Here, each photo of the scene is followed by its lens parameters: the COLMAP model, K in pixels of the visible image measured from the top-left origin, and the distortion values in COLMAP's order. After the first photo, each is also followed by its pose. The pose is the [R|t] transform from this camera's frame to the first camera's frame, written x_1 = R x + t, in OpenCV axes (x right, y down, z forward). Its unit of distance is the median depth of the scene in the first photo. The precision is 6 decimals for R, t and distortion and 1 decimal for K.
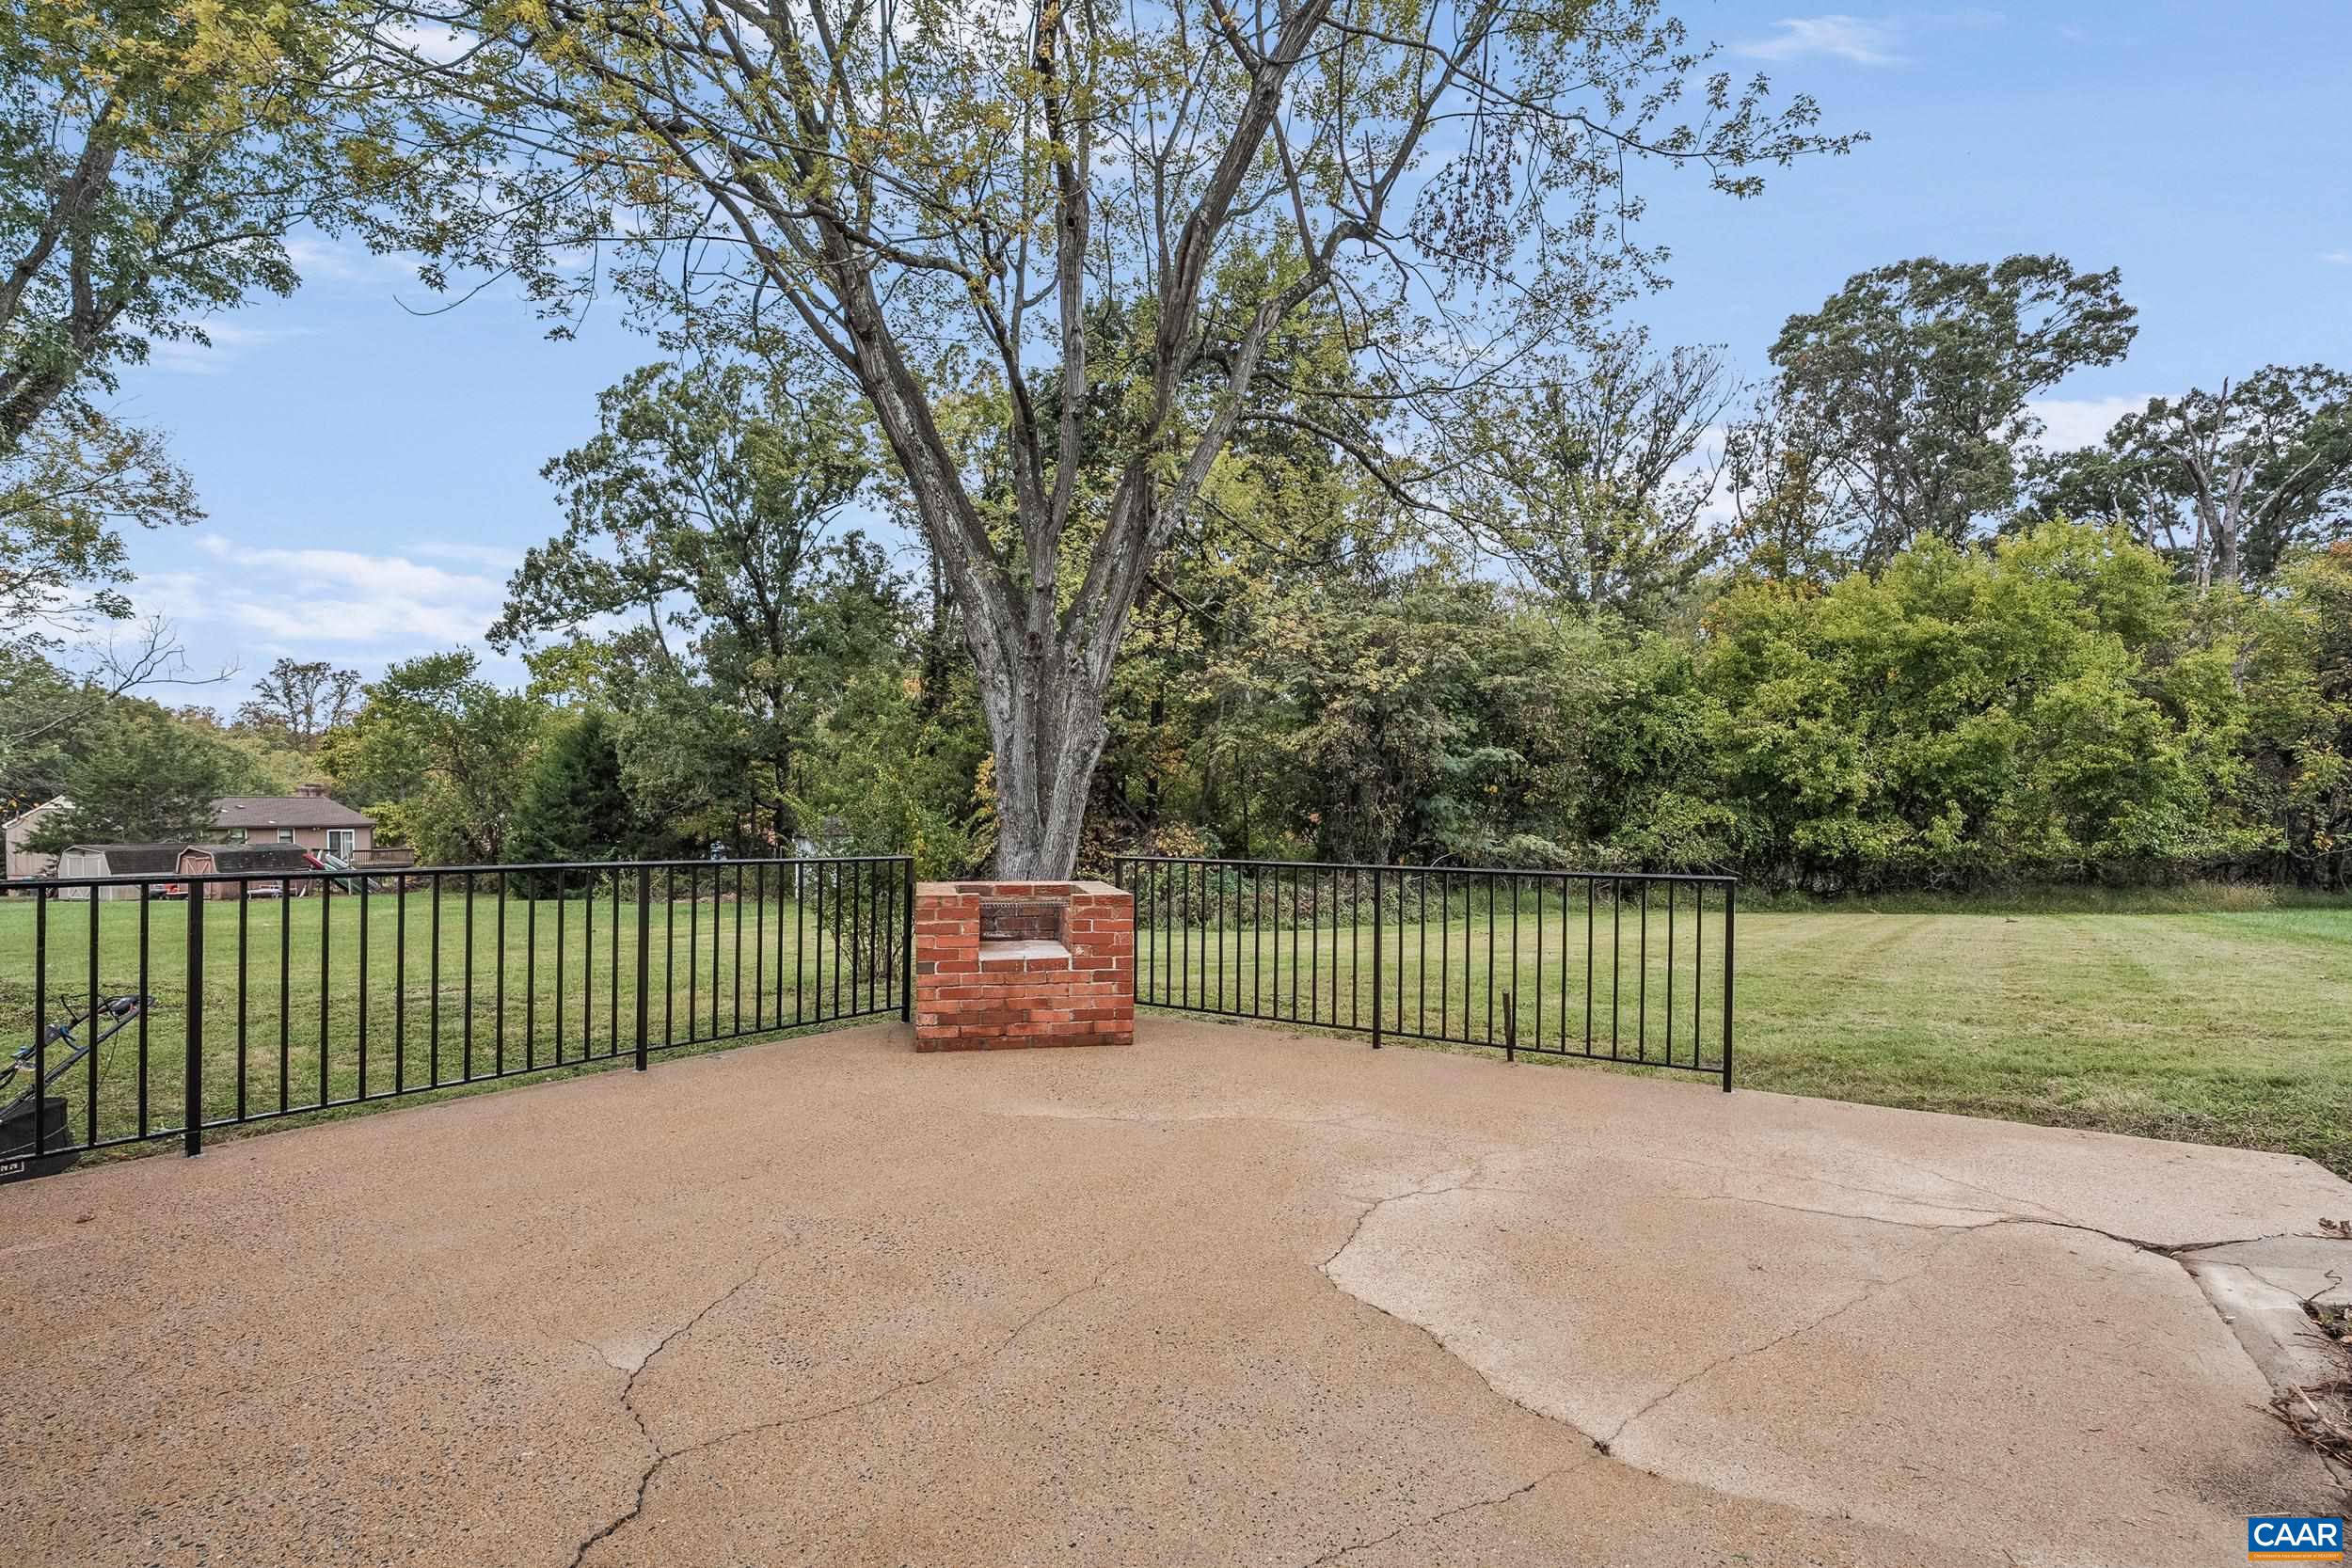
lens RADIAL K [[1089.5, 0, 1196.0], [0, 1089.5, 837.8], [0, 0, 1]] dist [-0.003443, -0.000608]
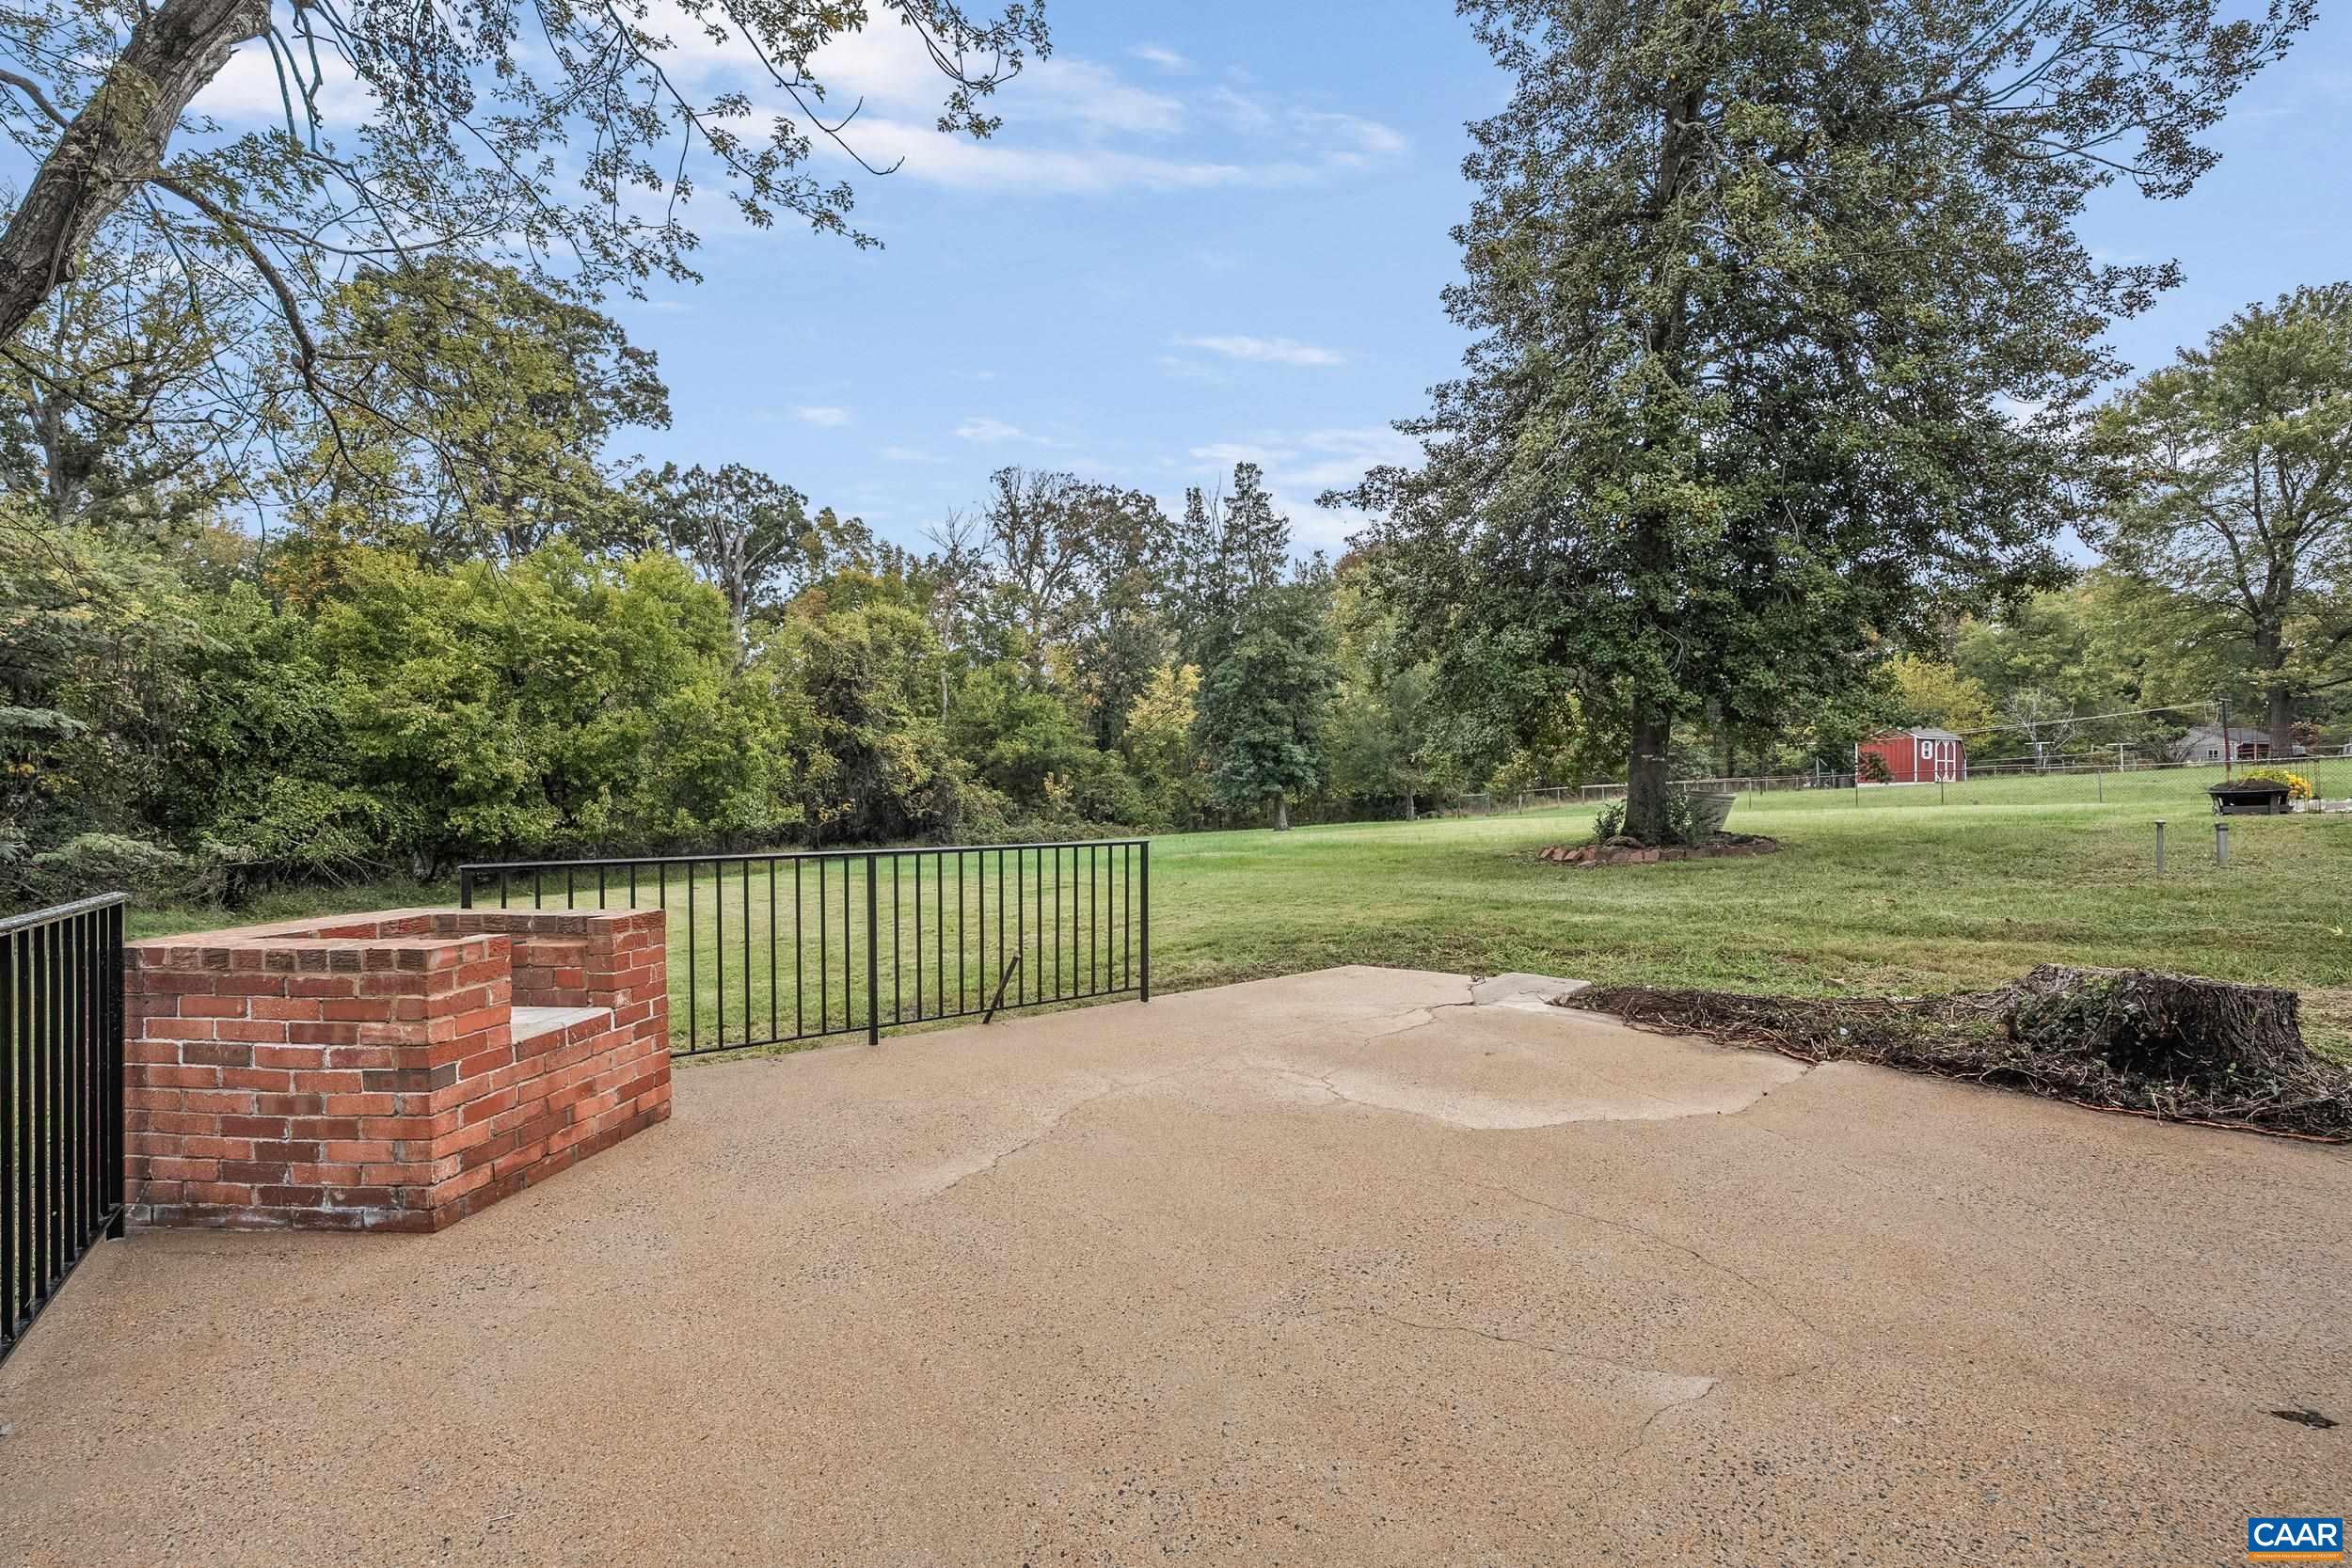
lens RADIAL K [[1064.5, 0, 1176.0], [0, 1064.5, 784.0], [0, 0, 1]] dist [0.000646, 0.000706]
pose [[0.341295, 0.001317, 0.939955, -0.110796], [0.034279, 0.999316, -0.013847, -0.001631], [-0.939331, 0.036947, 0.341017, 0.079881]]
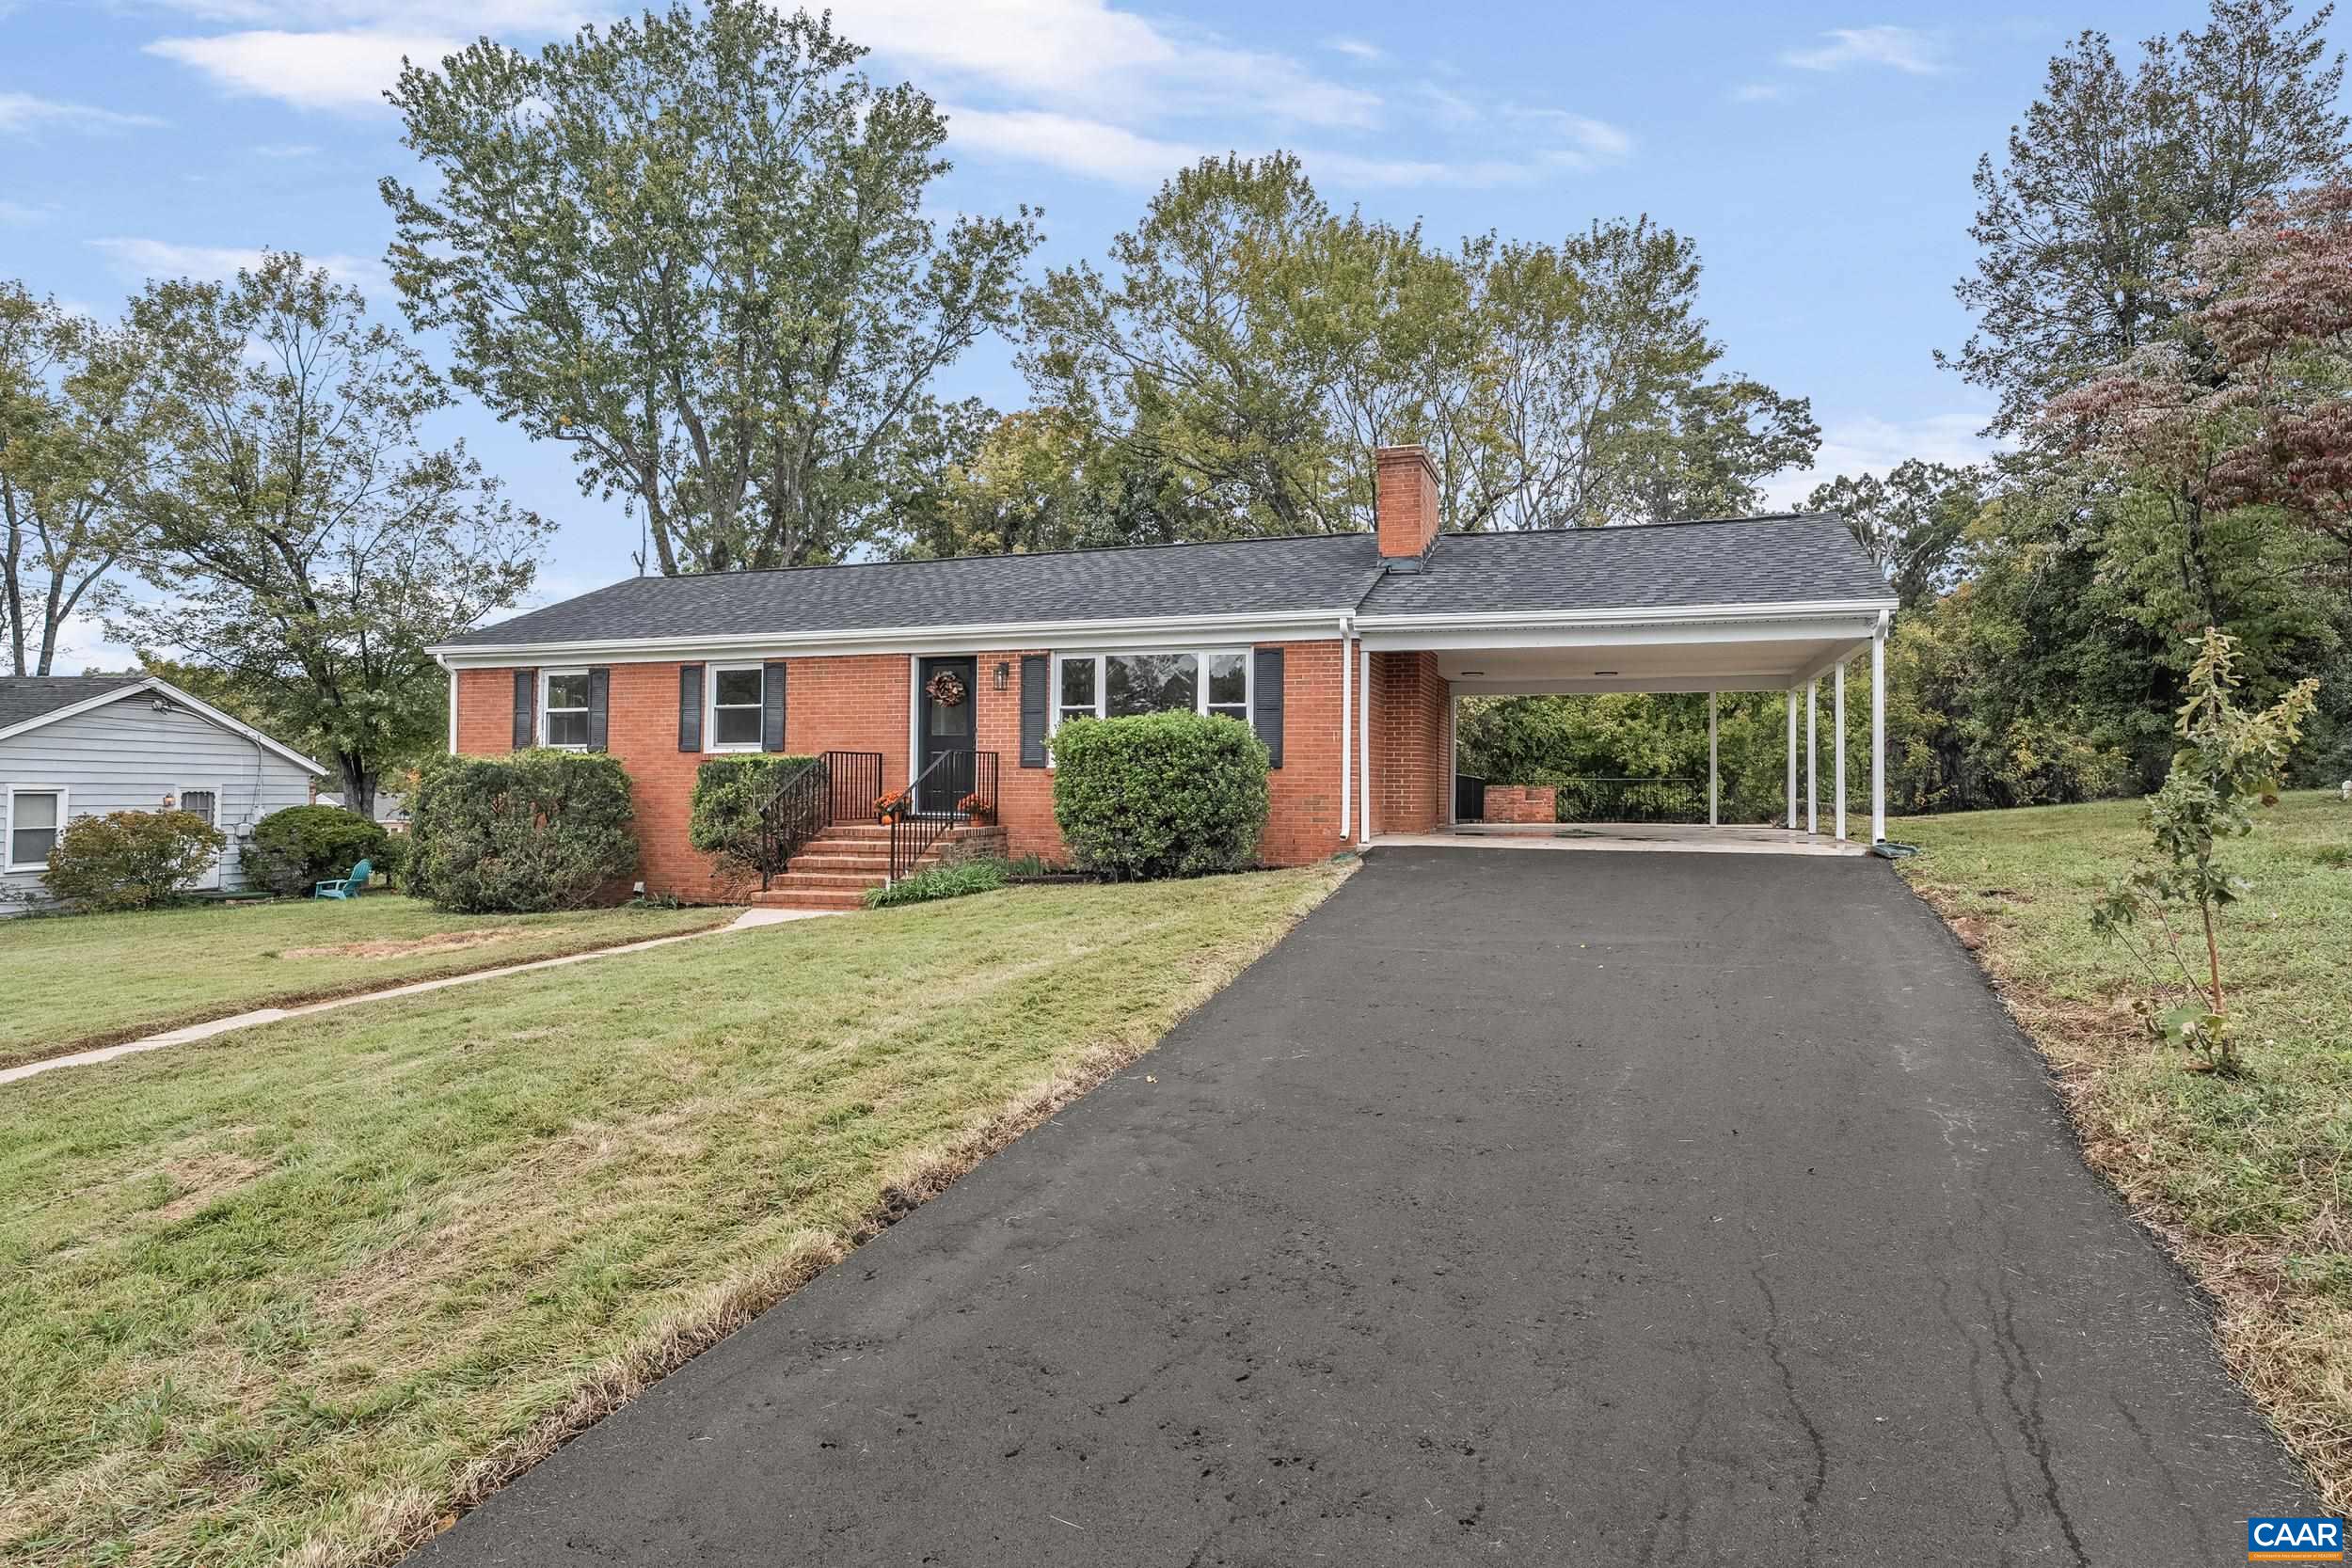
lens RADIAL K [[1279.6, 0, 1176.0], [0, 1279.6, 784.0], [0, 0, 1]] dist [-0.000553, -0.001208]
pose [[0.975738, -0.000141, 0.218943, -0.439389], [0.008056, 0.999346, -0.035260, 0.037403], [-0.218795, 0.036168, 0.975100, -0.586428]]
